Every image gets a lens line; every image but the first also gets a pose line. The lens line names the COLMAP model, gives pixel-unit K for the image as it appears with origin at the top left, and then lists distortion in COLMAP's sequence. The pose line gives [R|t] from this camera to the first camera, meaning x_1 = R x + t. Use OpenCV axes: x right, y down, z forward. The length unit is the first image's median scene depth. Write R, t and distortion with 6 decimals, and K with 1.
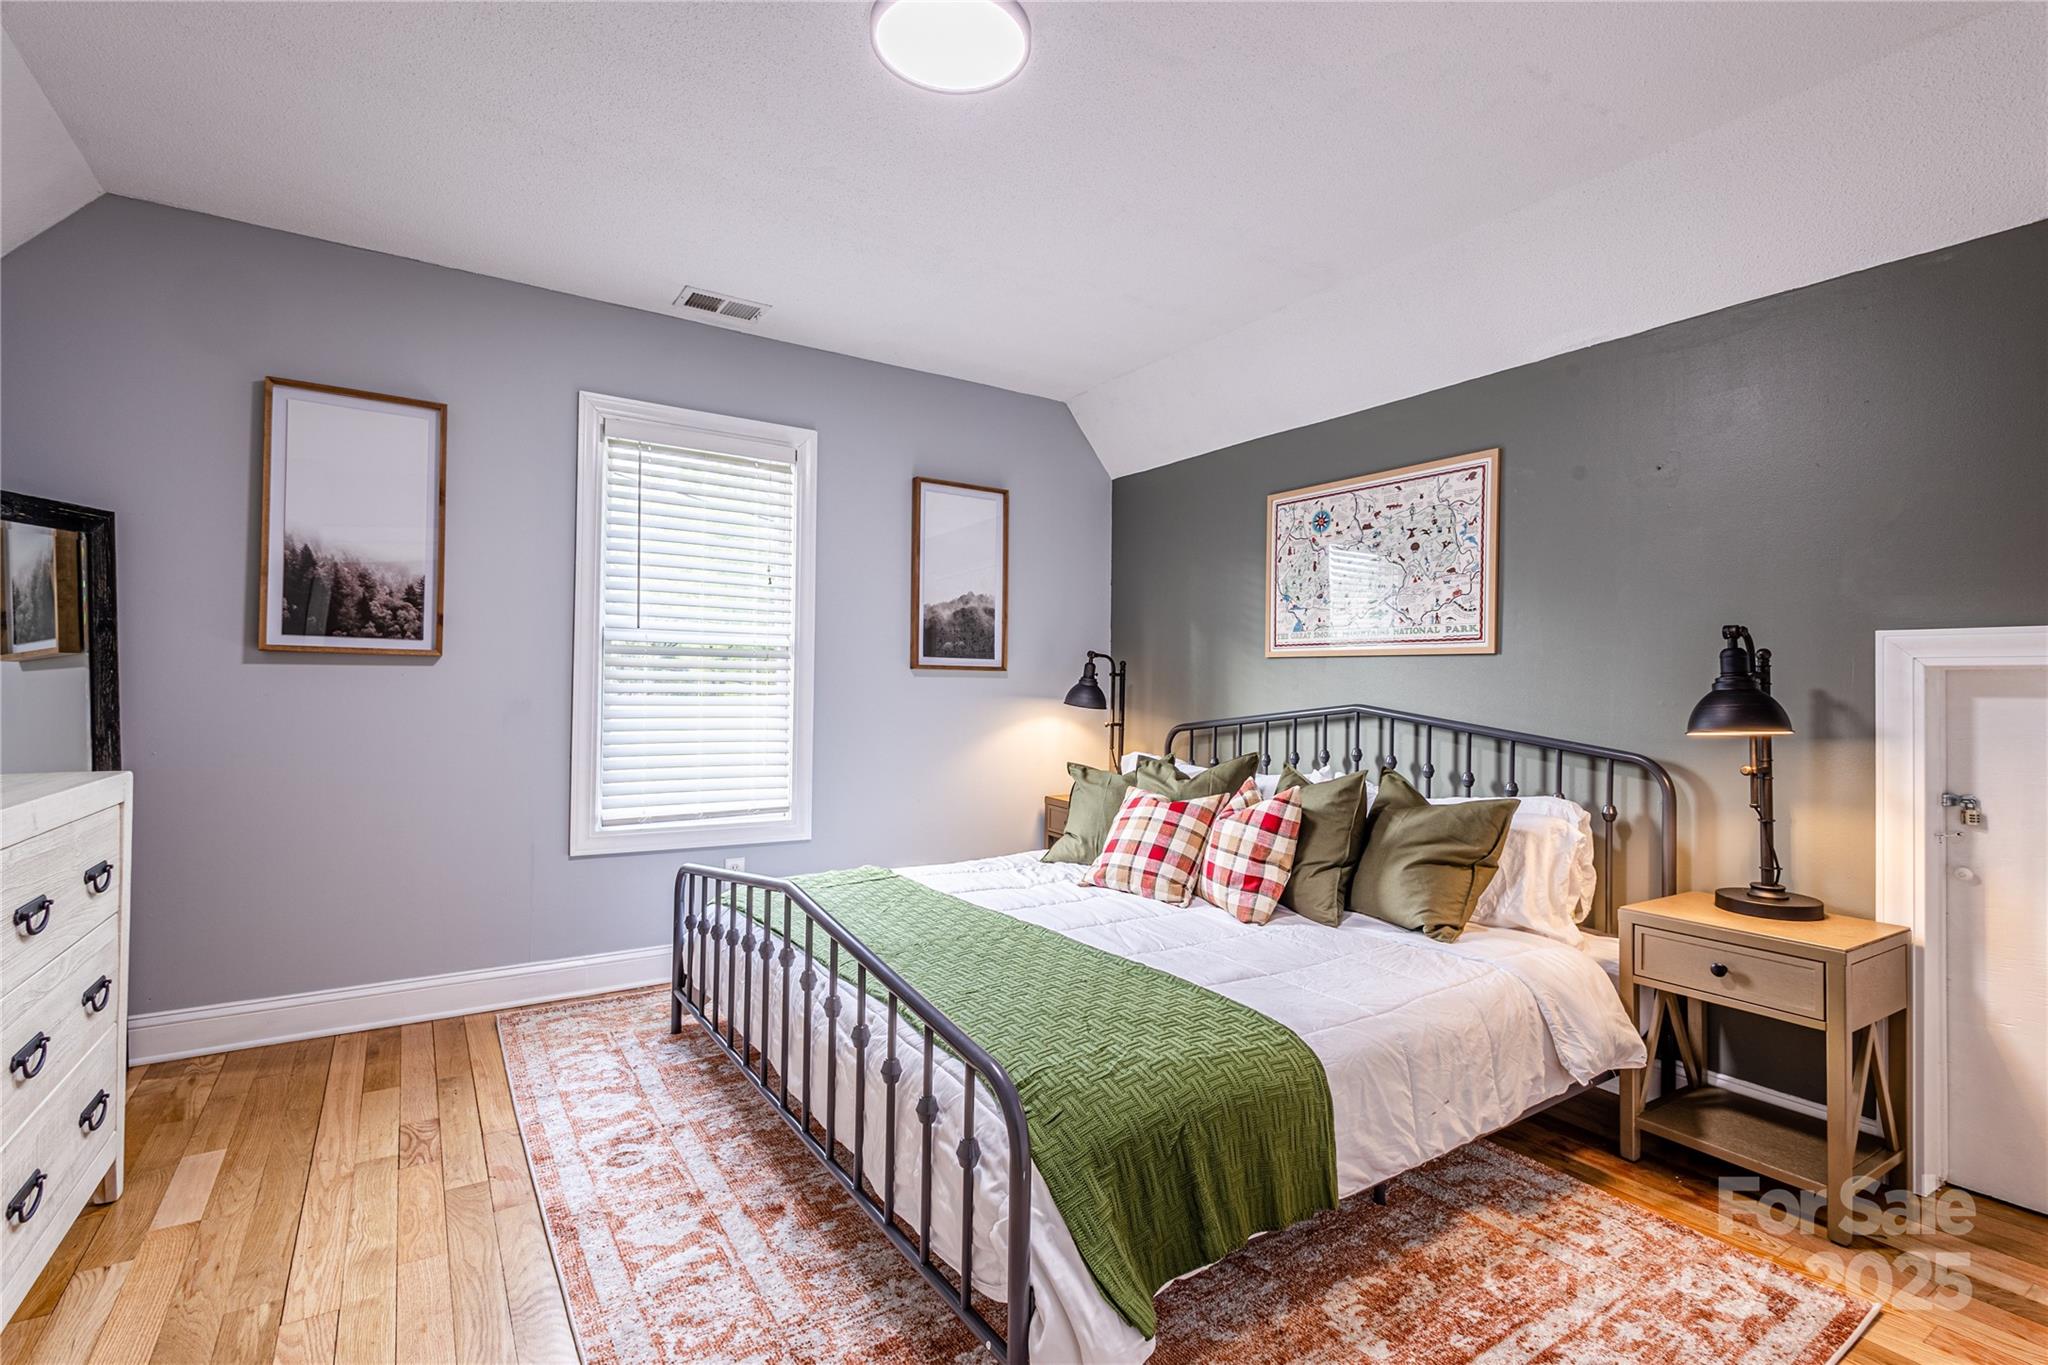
lens RADIAL K [[941.7, 0, 1024.8], [0, 941.7, 683.7], [0, 0, 1]] dist [0.012803, -0.001135]
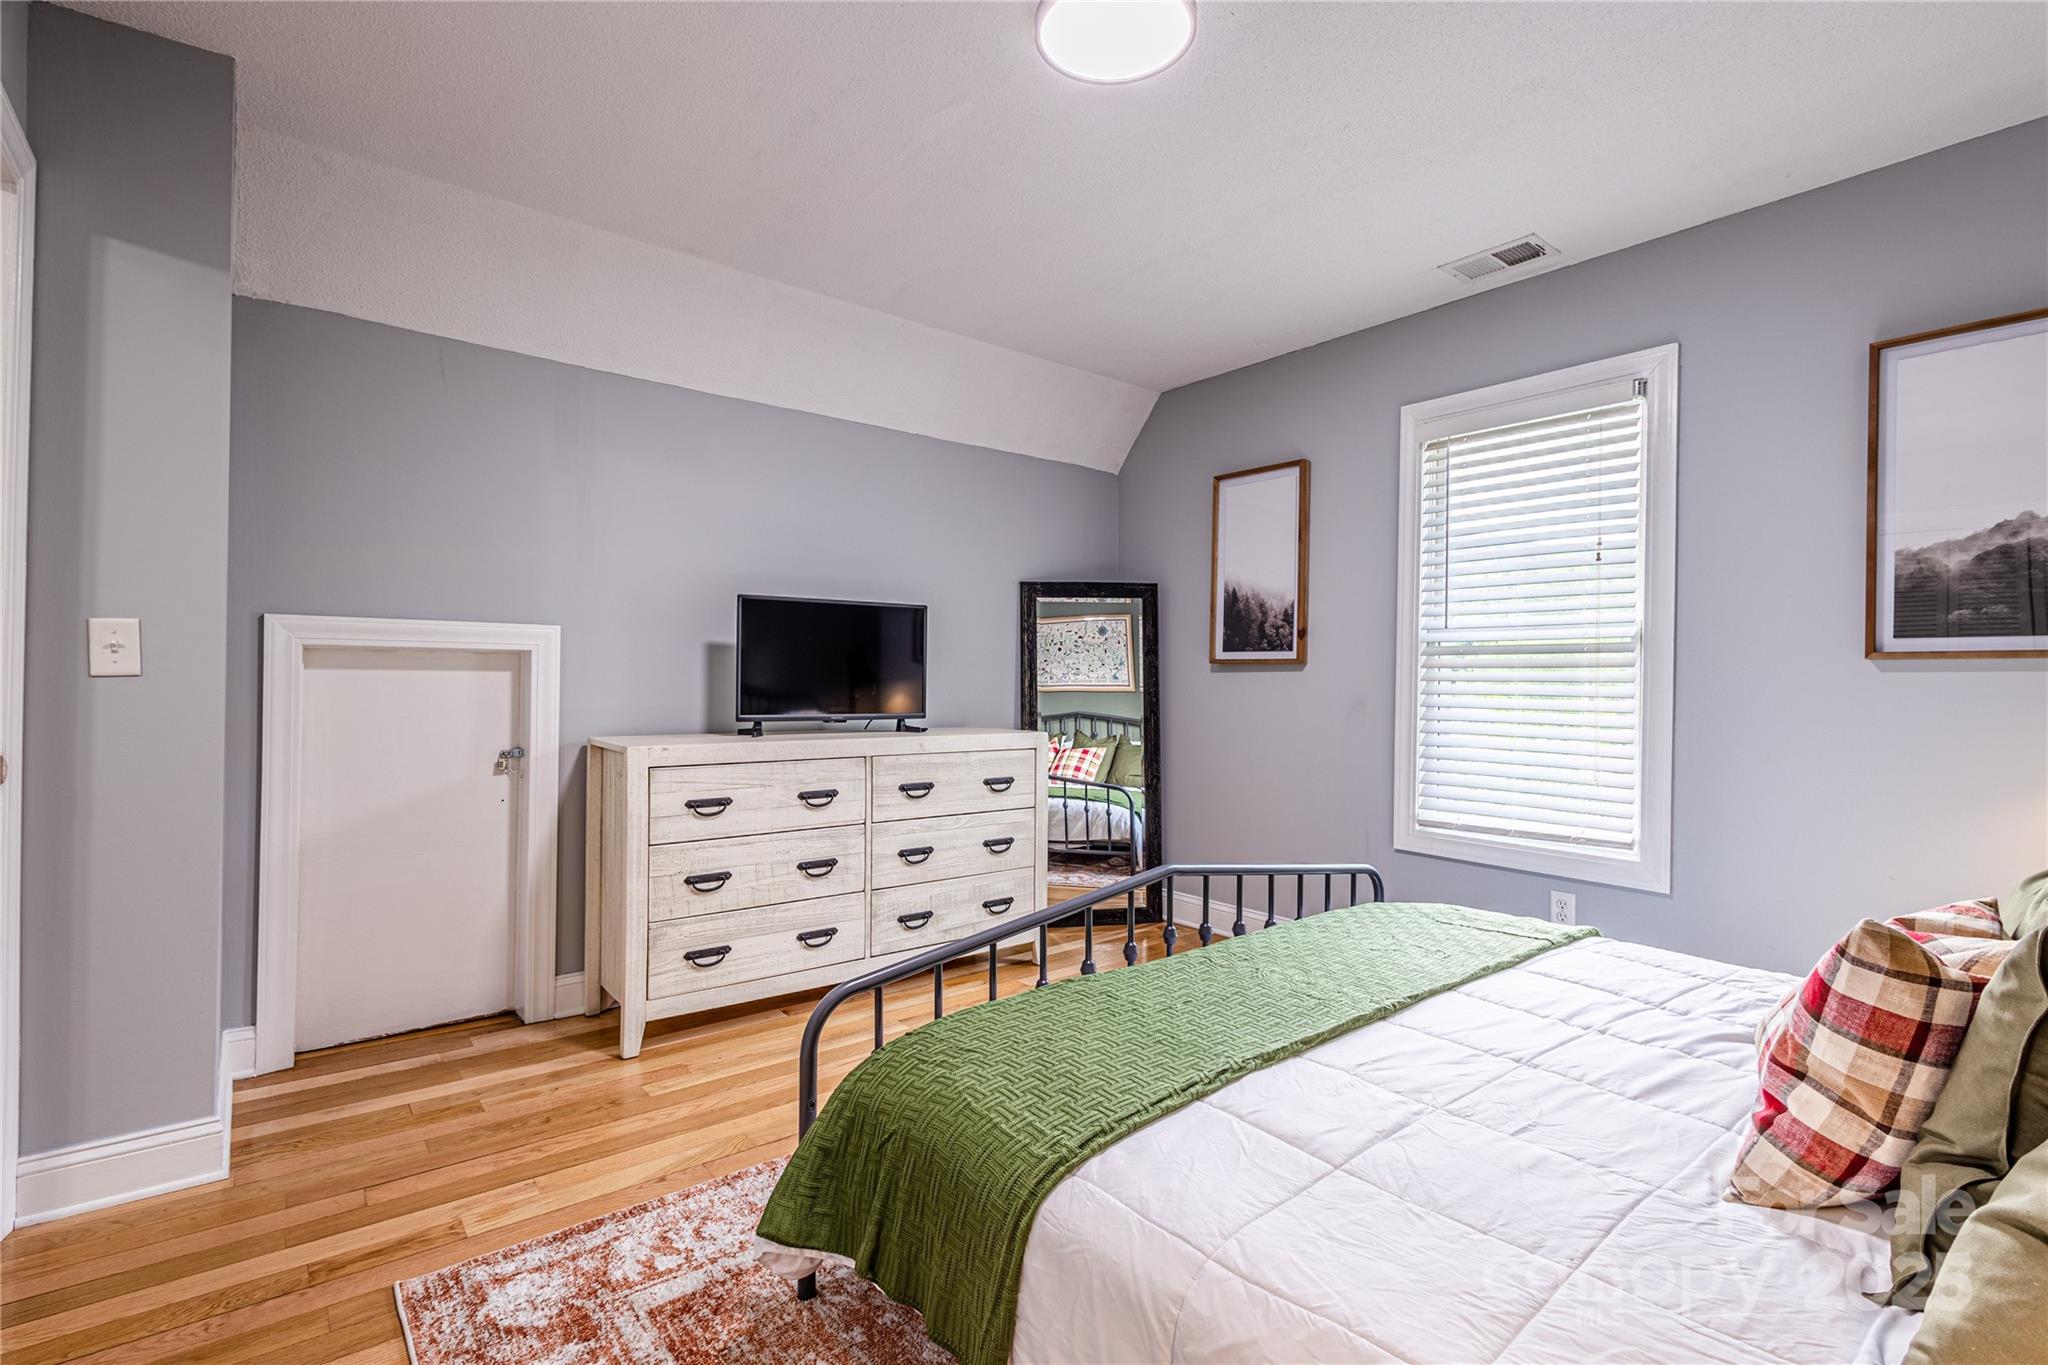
lens RADIAL K [[941.7, 0, 1025.3], [0, 941.7, 682.8], [0, 0, 1]] dist [0.012803, -0.001135]
pose [[0.112522, -0.008667, -0.993611, 0.522019], [-0.000838, 0.999961, -0.008817, 0.006714], [0.993649, 0.001825, 0.112511, 0.465971]]
